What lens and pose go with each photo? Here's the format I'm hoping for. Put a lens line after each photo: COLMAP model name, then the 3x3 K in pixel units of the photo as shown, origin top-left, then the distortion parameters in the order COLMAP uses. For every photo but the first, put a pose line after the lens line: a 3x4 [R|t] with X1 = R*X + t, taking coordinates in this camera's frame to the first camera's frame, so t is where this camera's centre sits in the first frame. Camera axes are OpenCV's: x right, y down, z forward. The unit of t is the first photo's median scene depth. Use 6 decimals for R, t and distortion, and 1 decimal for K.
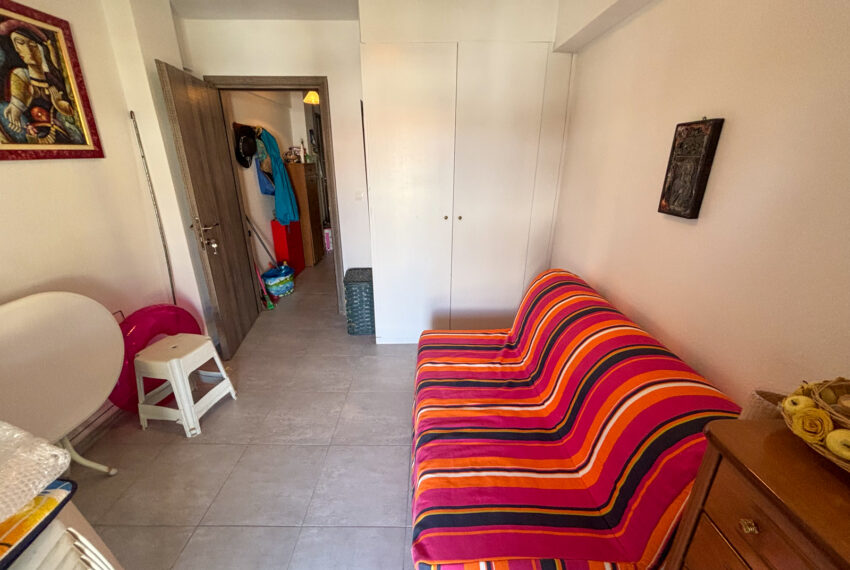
lens RADIAL K [[344.4, 0, 424.9], [0, 344.4, 283.6], [0, 0, 1]] dist [0.000378, -0.000815]
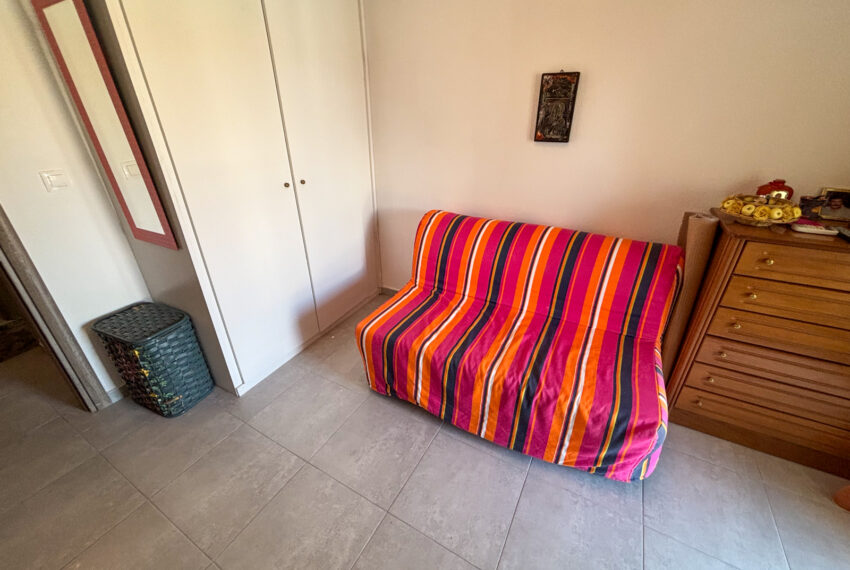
lens RADIAL K [[344.4, 0, 424.9], [0, 344.4, 283.6], [0, 0, 1]] dist [0.000378, -0.000815]
pose [[0.485924, -0.399122, 0.777547, -0.619693], [0.306528, 0.910957, 0.276039, -0.152557], [-0.818485, 0.104206, 0.564998, 0.476120]]
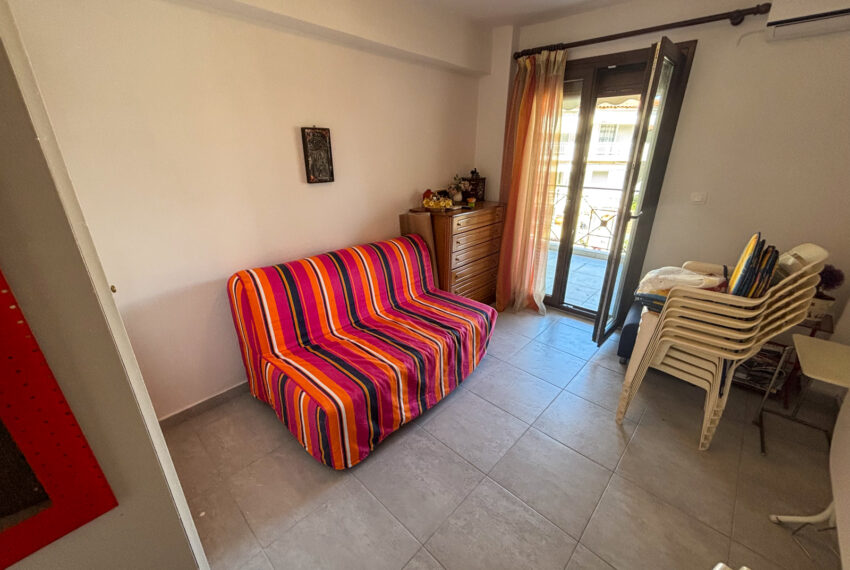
lens RADIAL K [[344.4, 0, 424.9], [0, 344.4, 283.6], [0, 0, 1]] dist [0.000378, -0.000815]
pose [[-0.730139, -0.250201, 0.635843, -0.608556], [0.234792, 0.782021, 0.577334, -0.472773], [-0.641693, 0.570825, -0.512239, 1.287609]]
